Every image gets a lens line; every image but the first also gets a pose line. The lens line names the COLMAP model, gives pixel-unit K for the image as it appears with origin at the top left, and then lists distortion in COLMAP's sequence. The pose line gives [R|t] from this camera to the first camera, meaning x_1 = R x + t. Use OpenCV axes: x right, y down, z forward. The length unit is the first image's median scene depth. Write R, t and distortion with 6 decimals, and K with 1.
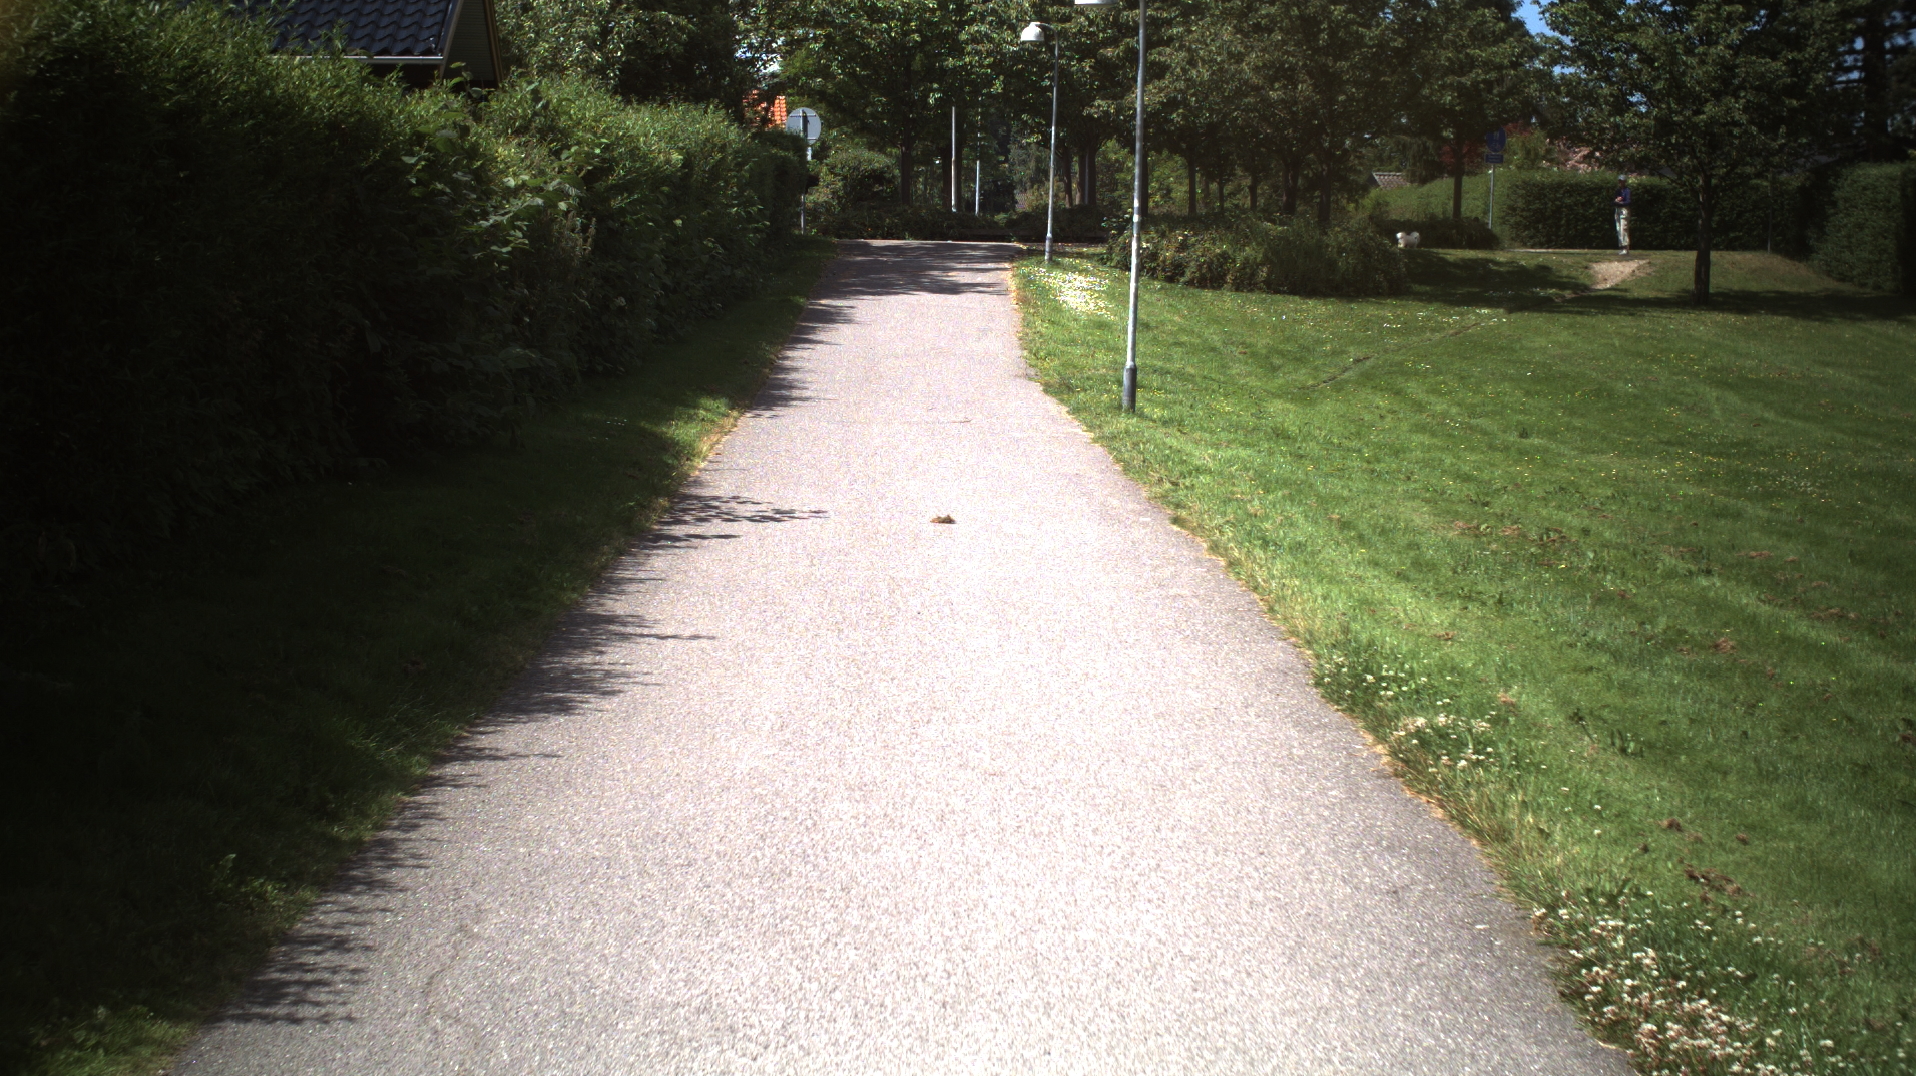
lens RADIAL K [[3387.7, 0, 958.0], [0, 3387.7, 538.0], [0, 0, 1]] dist [-0.298330, 0.435259]
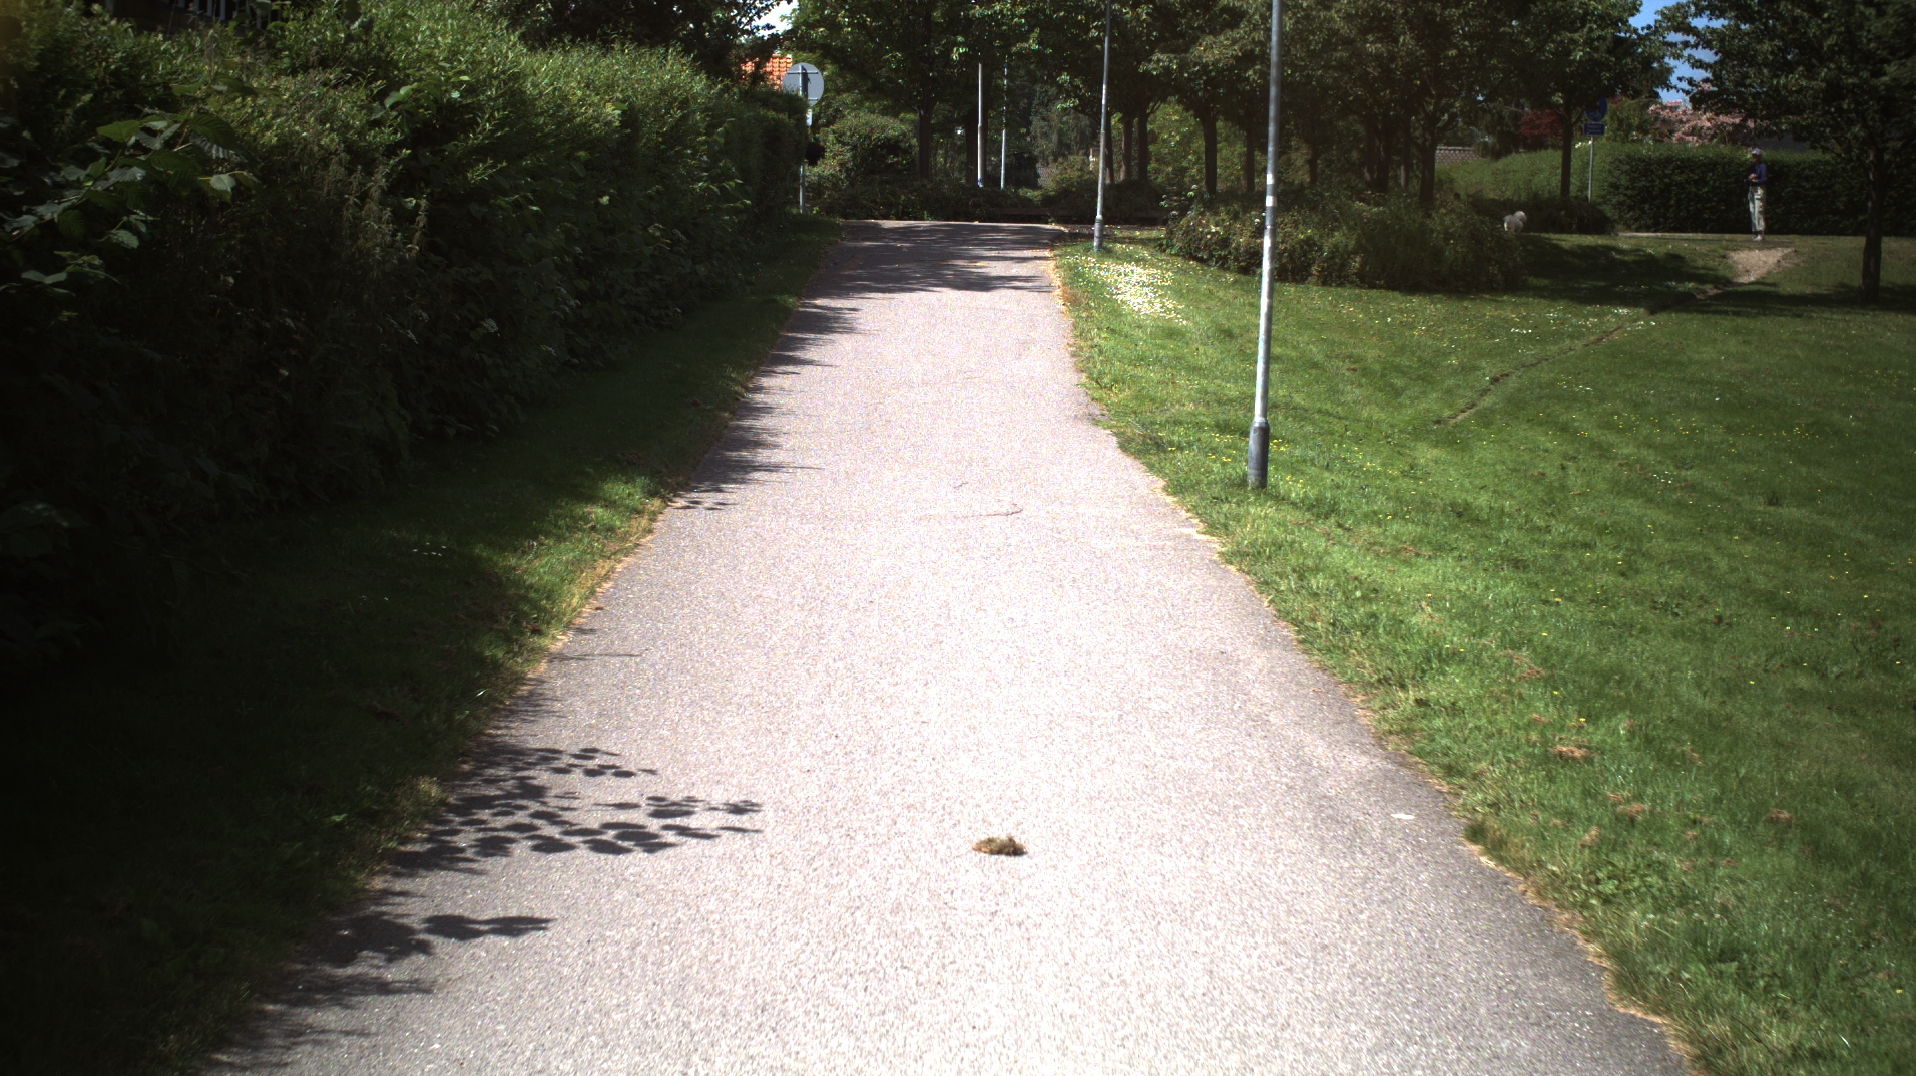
lens RADIAL K [[3387.7, 0, 958.0], [0, 3387.7, 538.0], [0, 0, 1]] dist [-0.298330, 0.435259]
pose [[0.999978, 0.004306, -0.005083, -0.002658], [-0.004267, 0.999961, 0.007755, -0.017268], [0.005116, -0.007733, 0.999957, 0.173657]]
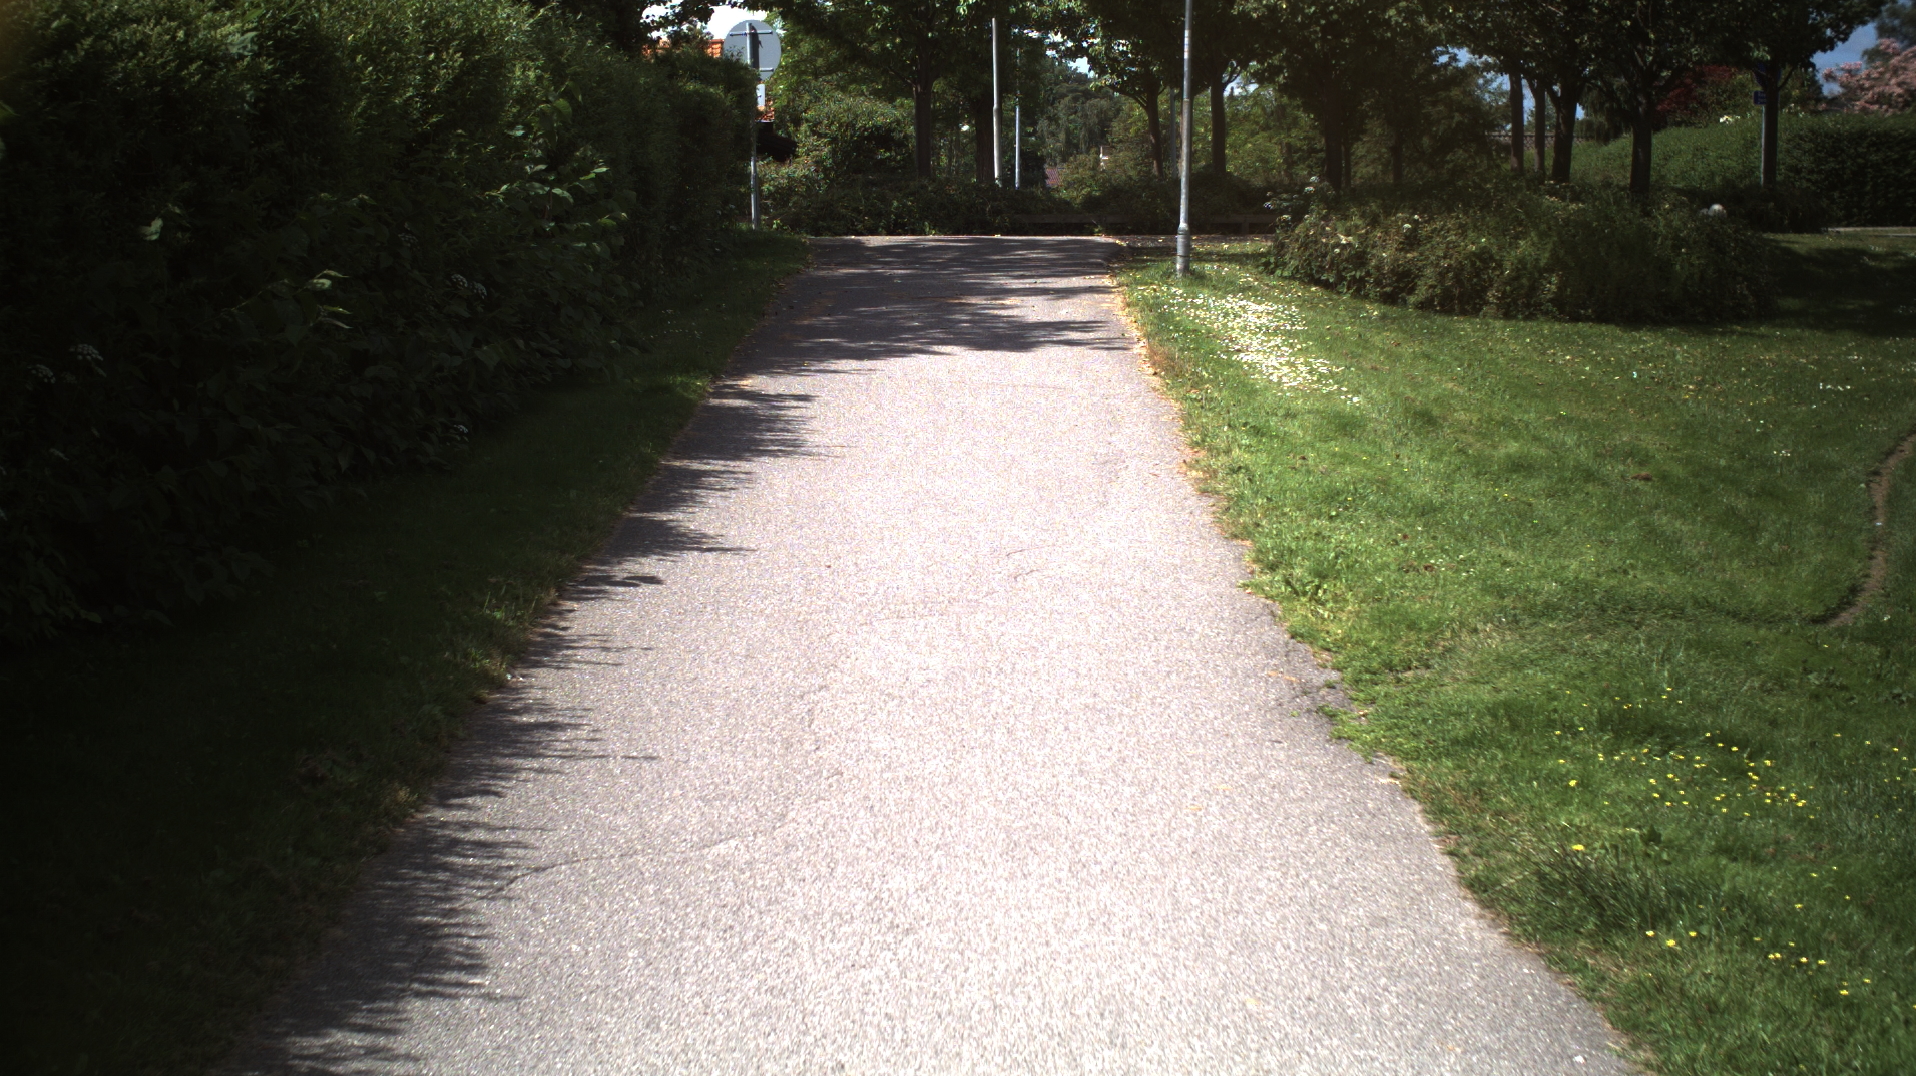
lens RADIAL K [[3387.7, 0, 958.0], [0, 3387.7, 538.0], [0, 0, 1]] dist [-0.298330, 0.435259]
pose [[0.999793, -0.018475, -0.008487, -0.005982], [0.018532, 0.999806, 0.006625, -0.041627], [0.008363, -0.006781, 0.999942, 0.433762]]
